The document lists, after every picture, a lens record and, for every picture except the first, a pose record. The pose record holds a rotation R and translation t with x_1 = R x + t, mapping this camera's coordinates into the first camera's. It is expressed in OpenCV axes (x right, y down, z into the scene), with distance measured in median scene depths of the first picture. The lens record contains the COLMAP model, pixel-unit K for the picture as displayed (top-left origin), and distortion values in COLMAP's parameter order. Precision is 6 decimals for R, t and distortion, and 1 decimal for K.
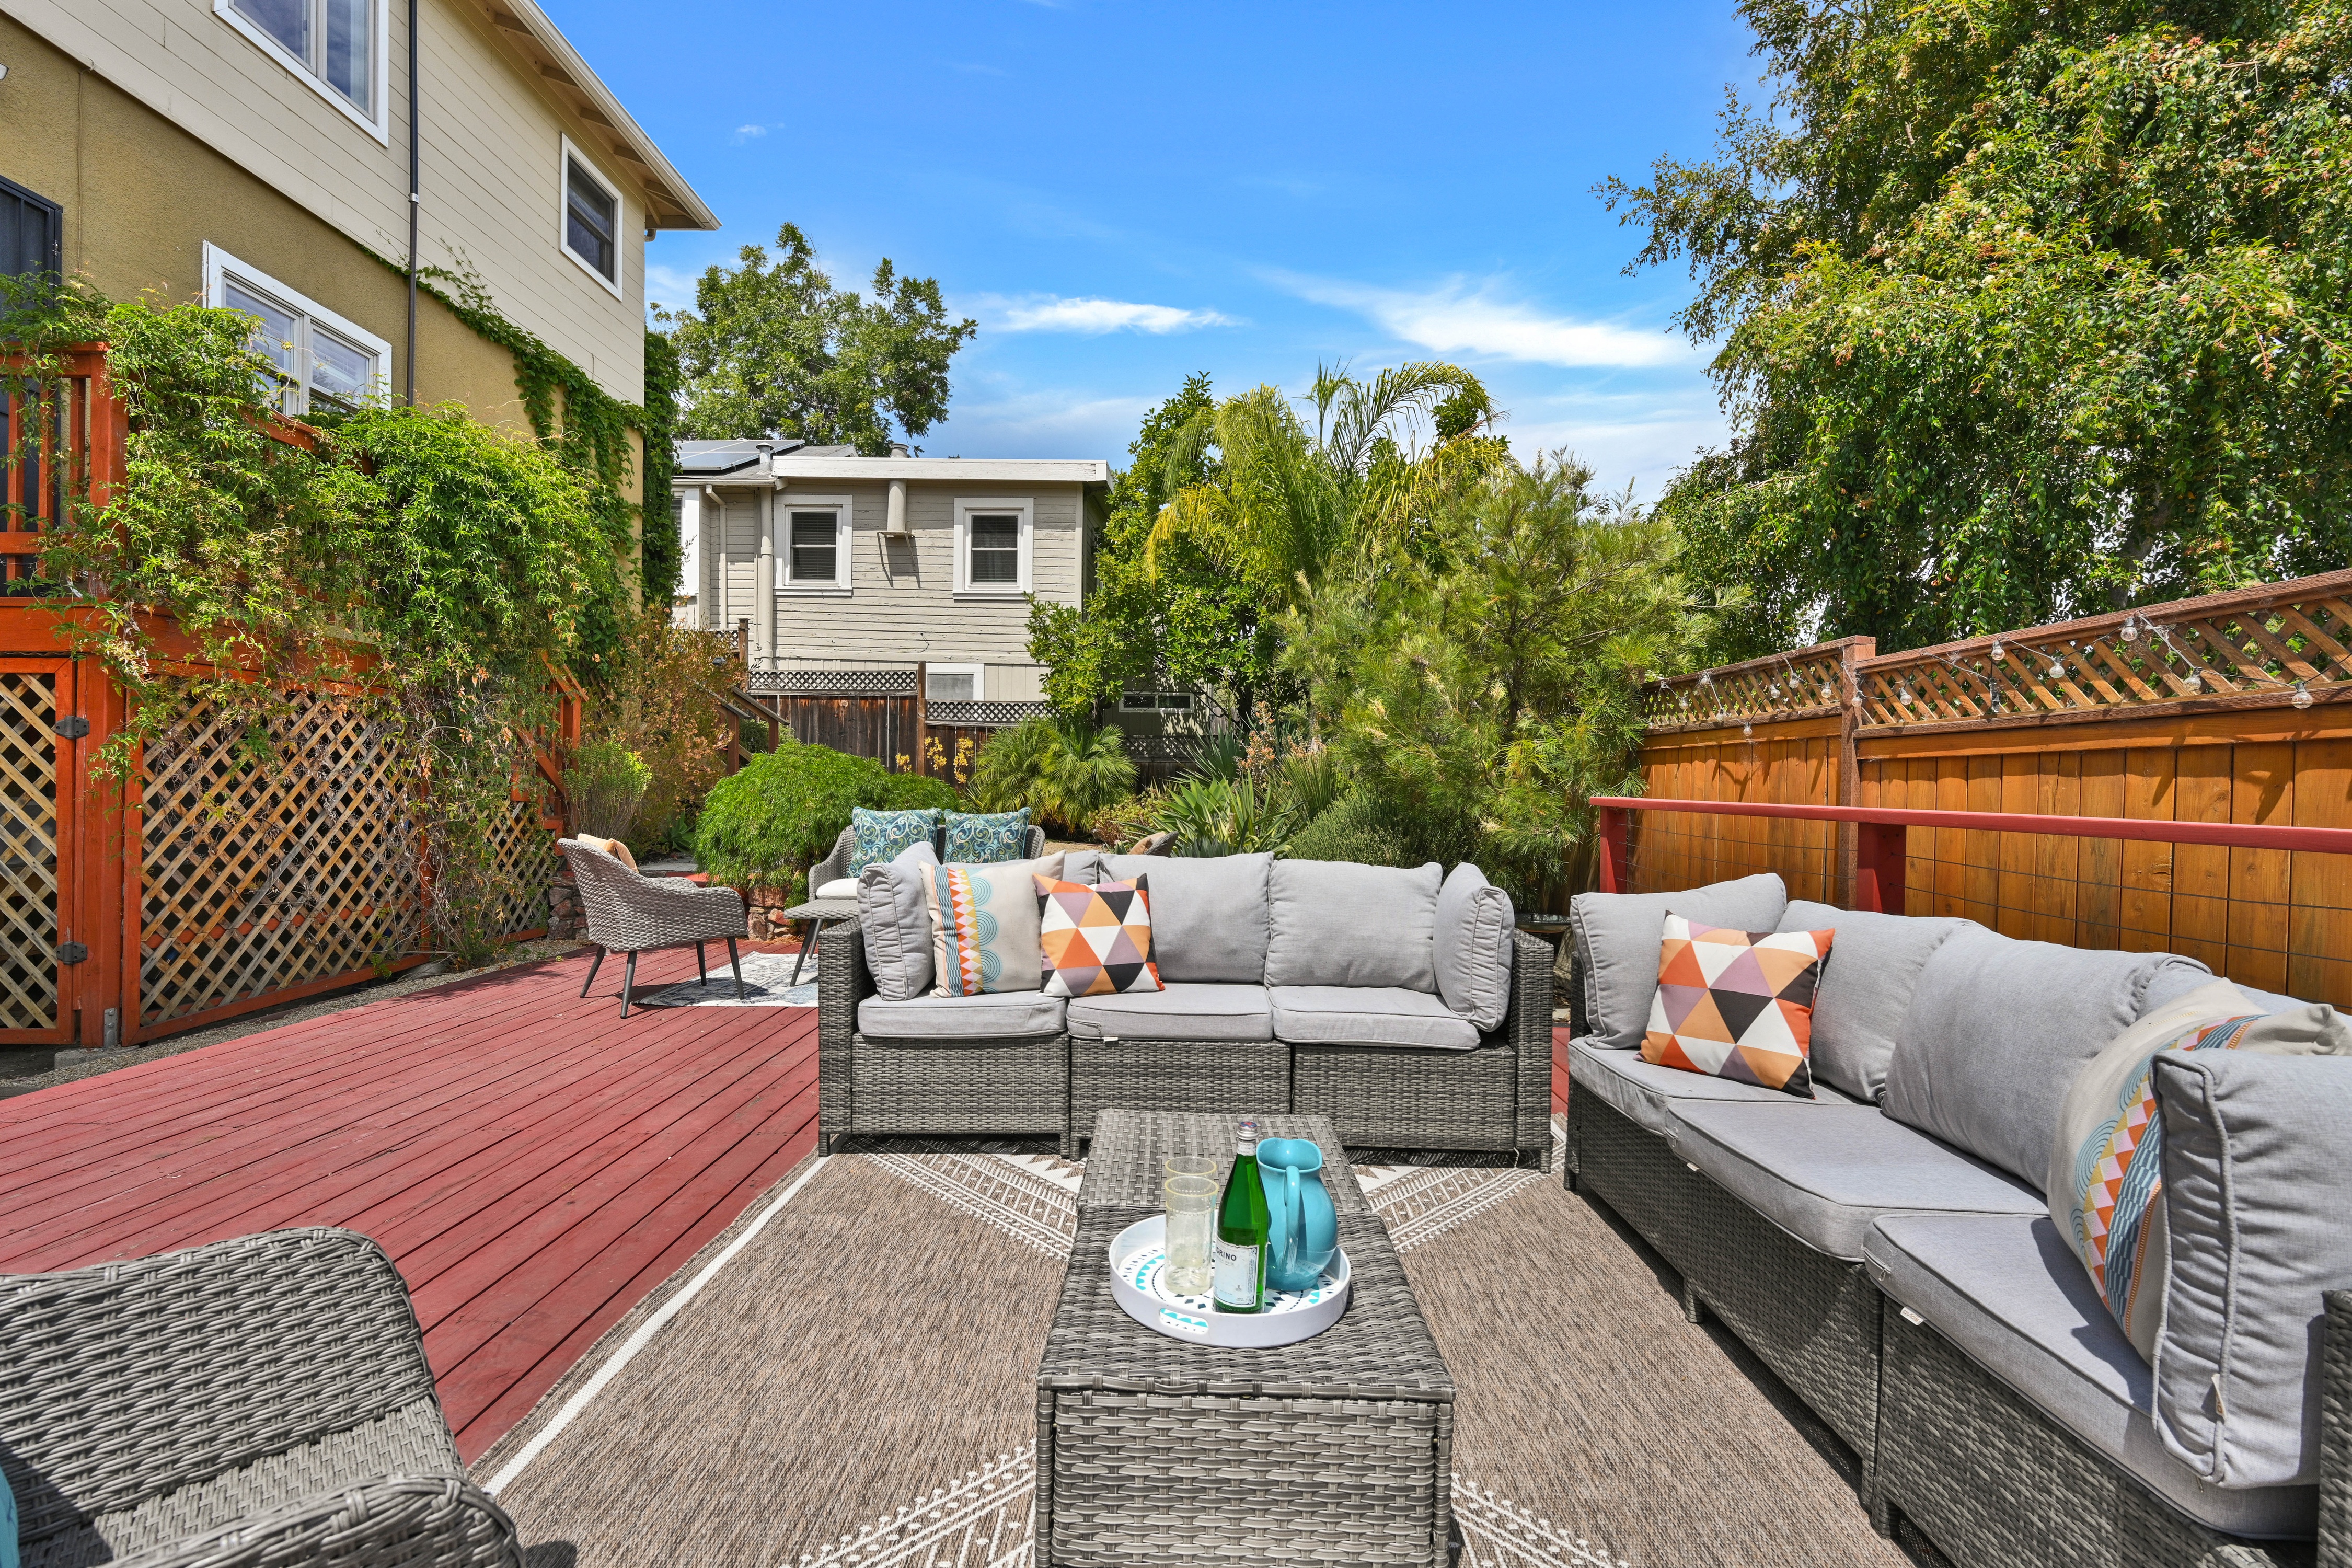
lens RADIAL K [[1086.5, 0, 1187.0], [0, 1086.5, 787.4], [0, 0, 1]] dist [-0.000547, 0.001107]
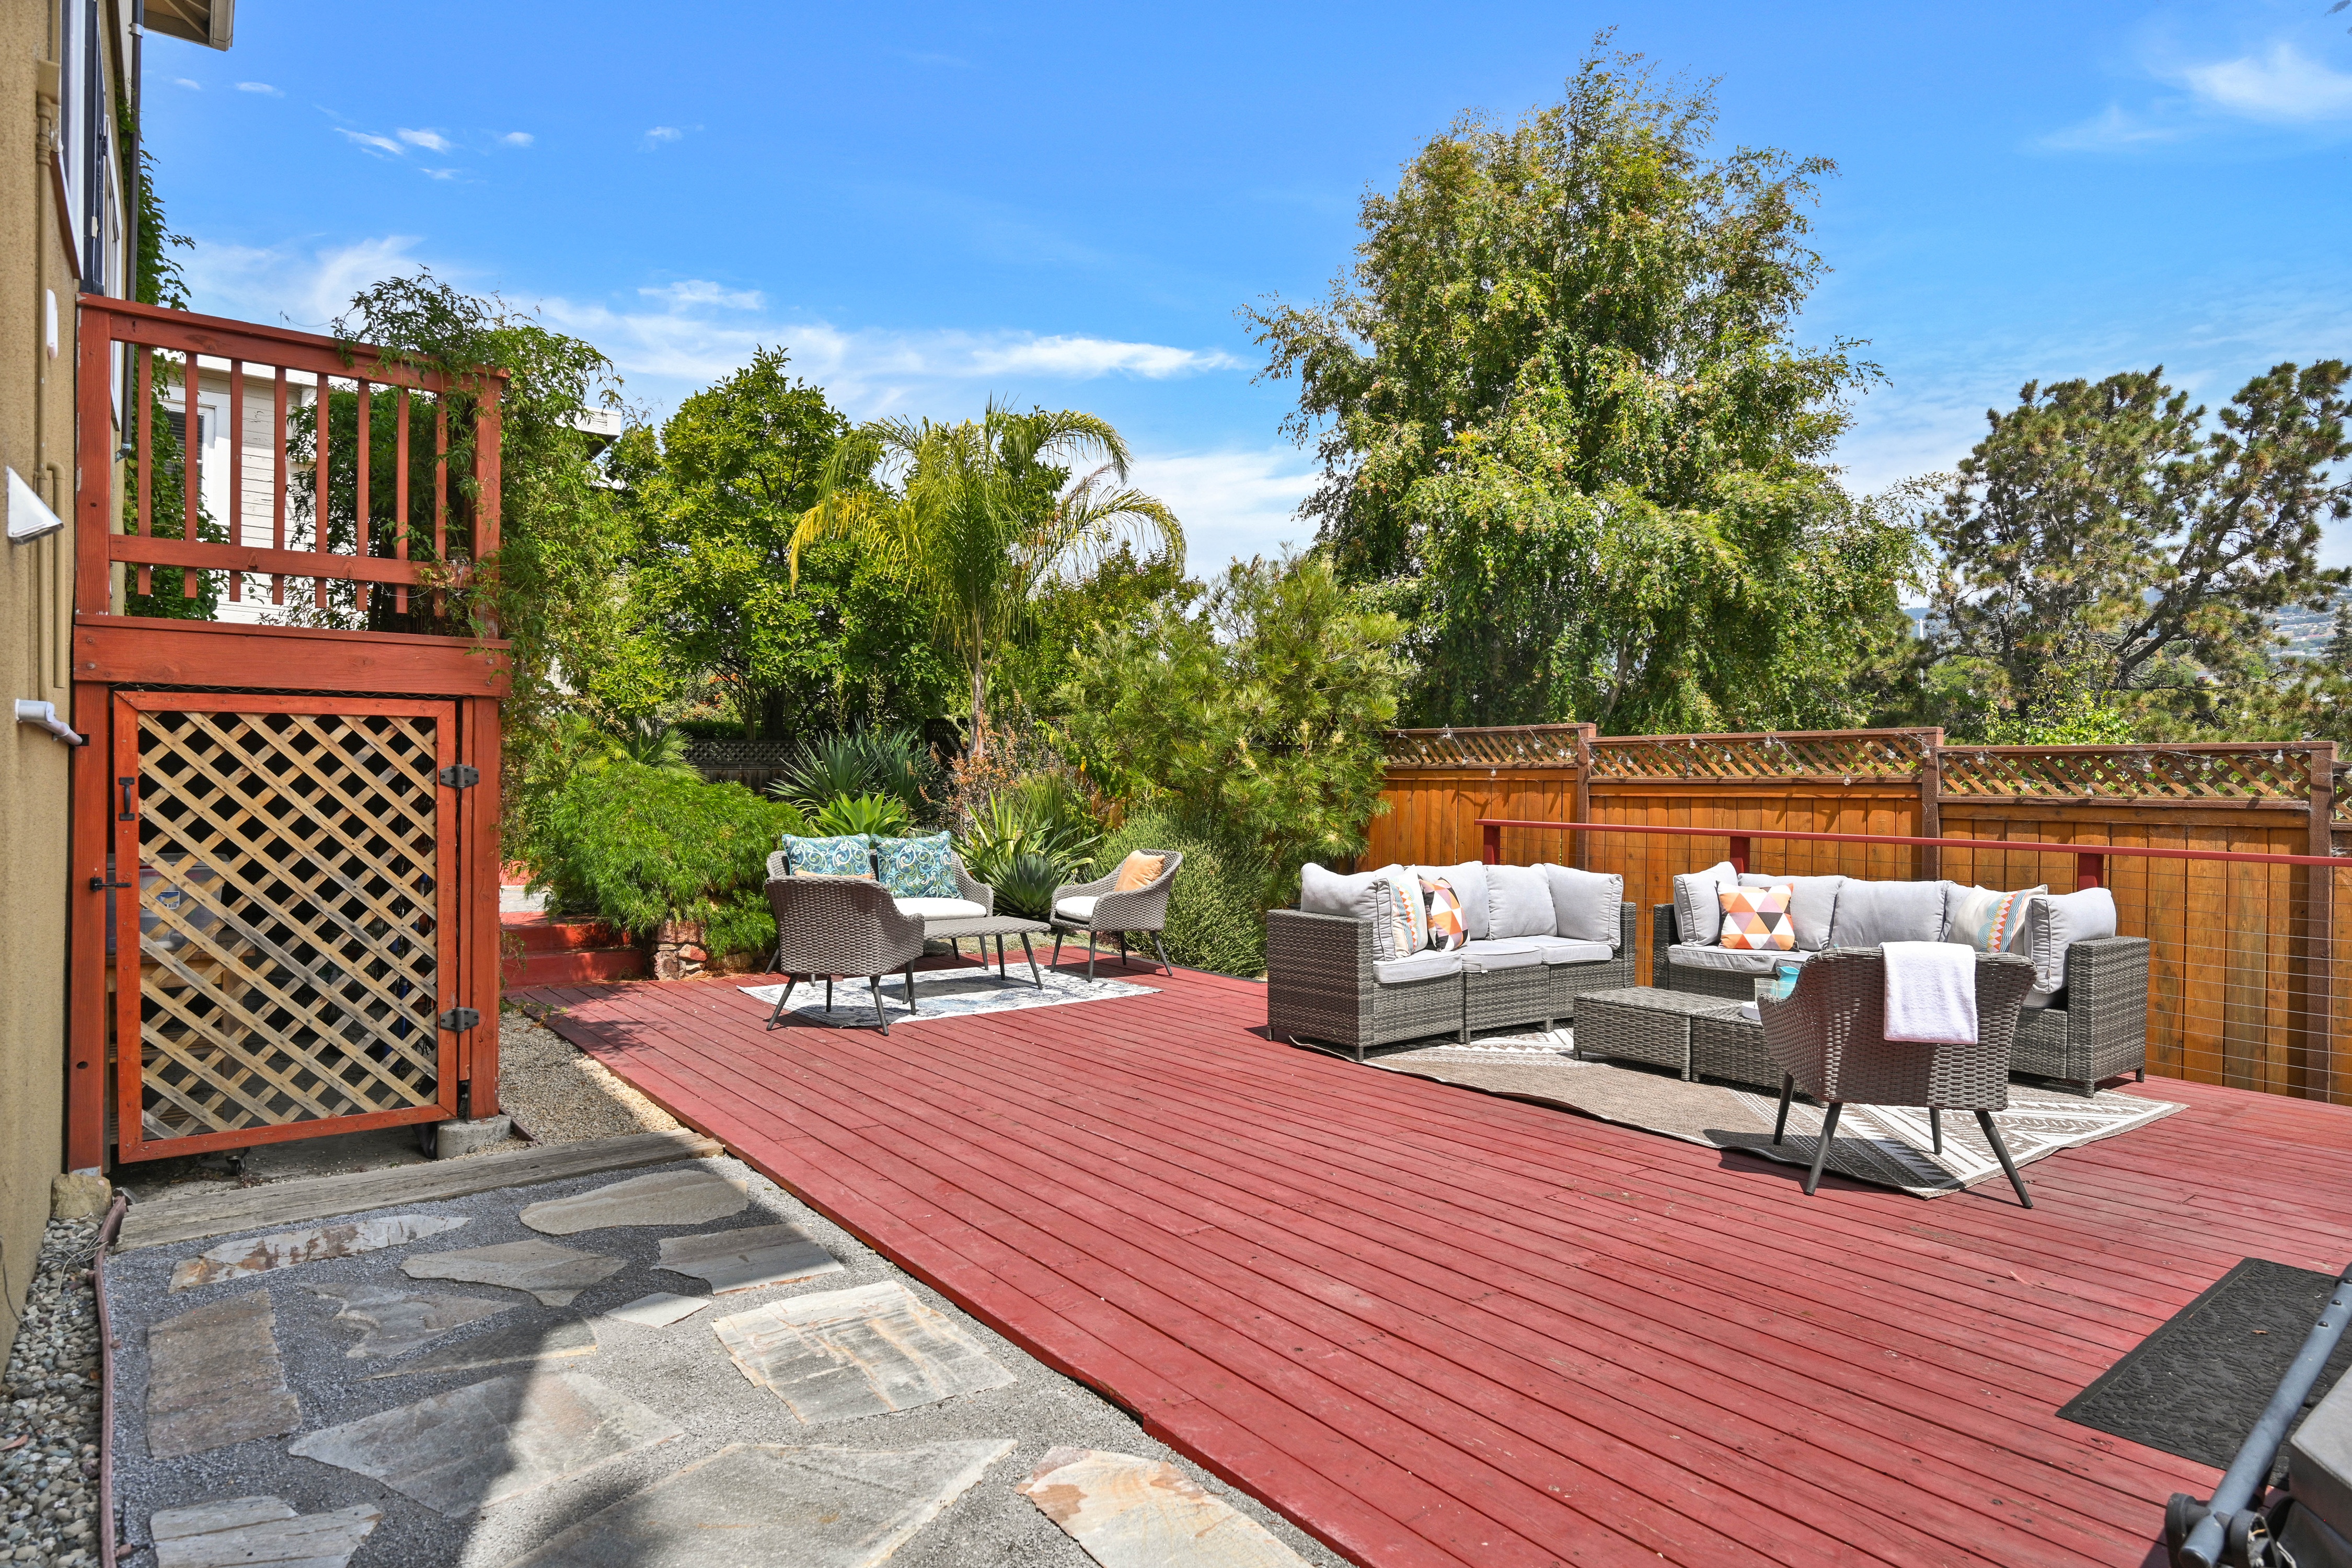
lens RADIAL K [[1317.1, 0, 1165.2], [0, 1317.1, 786.1], [0, 0, 1]] dist [-0.001060, -0.000752]
pose [[0.795396, -0.002311, 0.606085, -1.240974], [-0.001497, 0.999982, 0.005776, -0.054419], [-0.606088, -0.005502, 0.795379, -0.259434]]
